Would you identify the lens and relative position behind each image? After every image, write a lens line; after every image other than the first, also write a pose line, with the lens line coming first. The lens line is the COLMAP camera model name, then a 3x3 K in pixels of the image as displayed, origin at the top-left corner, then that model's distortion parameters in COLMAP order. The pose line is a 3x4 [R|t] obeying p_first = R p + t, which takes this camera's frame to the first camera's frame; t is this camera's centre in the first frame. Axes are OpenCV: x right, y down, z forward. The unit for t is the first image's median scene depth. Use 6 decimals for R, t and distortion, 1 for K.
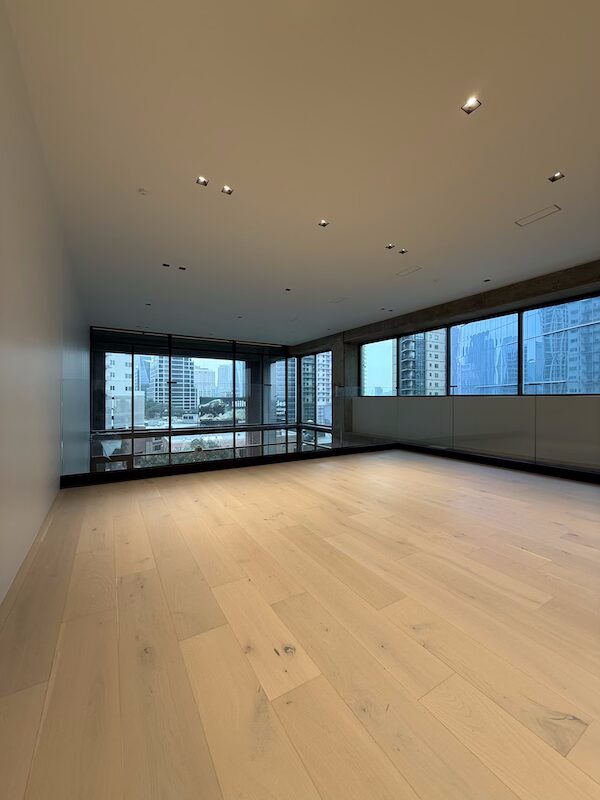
lens RADIAL K [[319.1, 0, 302.5], [0, 319.1, 398.9], [0, 0, 1]] dist [-0.001308, -0.000059]
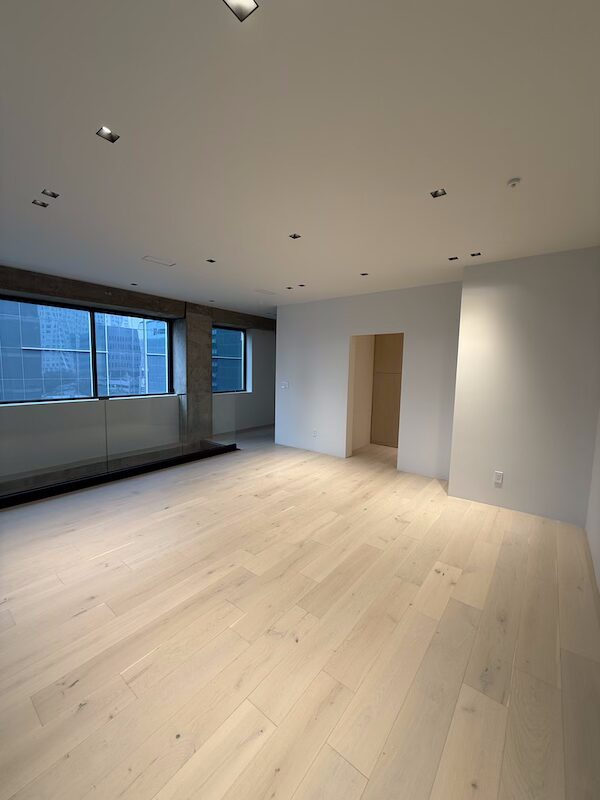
lens RADIAL K [[319.1, 0, 302.5], [0, 319.1, 398.9], [0, 0, 1]] dist [-0.001308, -0.000059]
pose [[-0.358910, -0.096215, 0.928400, -0.899676], [-0.020726, 0.995249, 0.095131, -0.303843], [-0.933142, 0.014902, -0.359199, 1.476212]]
